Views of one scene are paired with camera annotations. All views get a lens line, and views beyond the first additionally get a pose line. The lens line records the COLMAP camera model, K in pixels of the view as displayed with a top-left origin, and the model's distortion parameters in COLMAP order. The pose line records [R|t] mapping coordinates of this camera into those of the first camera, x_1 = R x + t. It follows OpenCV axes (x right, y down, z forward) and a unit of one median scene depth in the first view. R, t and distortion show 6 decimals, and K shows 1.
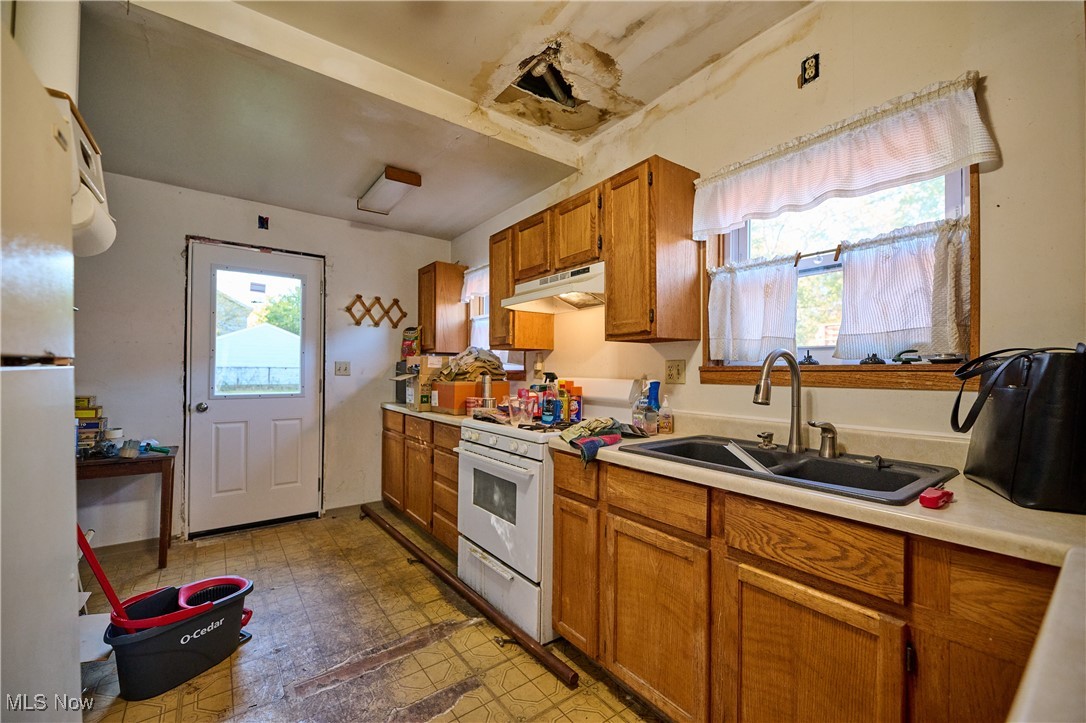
lens RADIAL K [[433.3, 0, 539.5], [0, 433.3, 365.3], [0, 0, 1]] dist [-0.003035, -0.000525]
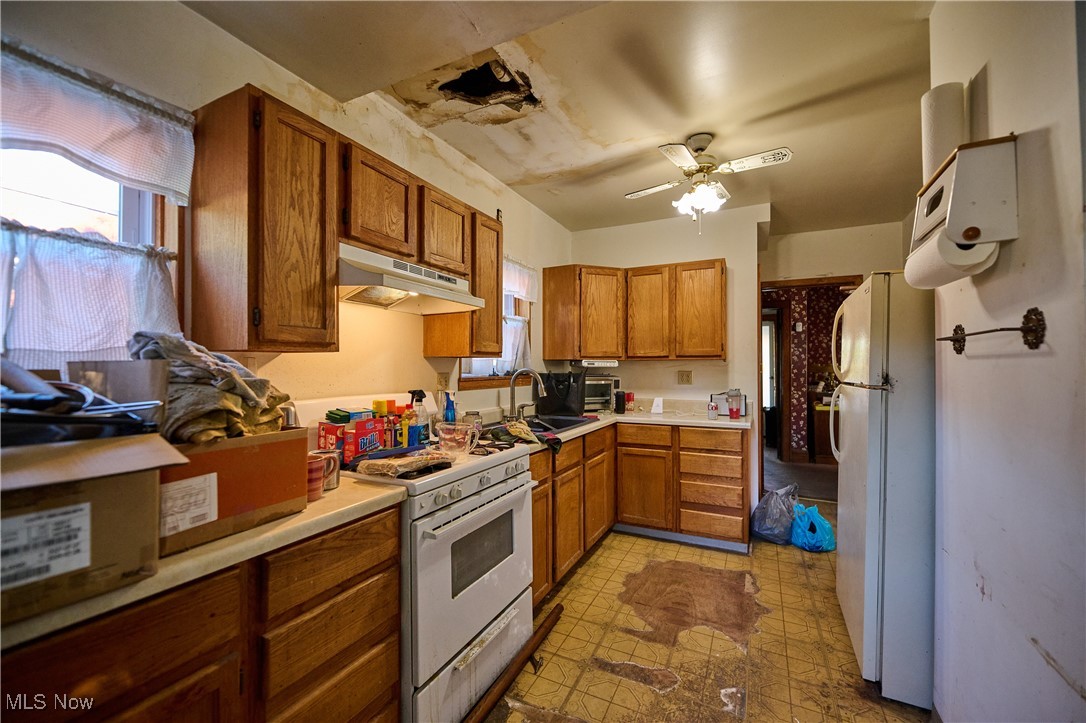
lens RADIAL K [[433.3, 0, 539.5], [0, 433.3, 365.3], [0, 0, 1]] dist [-0.003035, -0.000525]
pose [[-0.442181, 0.000612, 0.896926, -0.888356], [-0.012639, 0.999896, -0.006914, -0.029113], [-0.896837, -0.014394, -0.442127, 1.321812]]
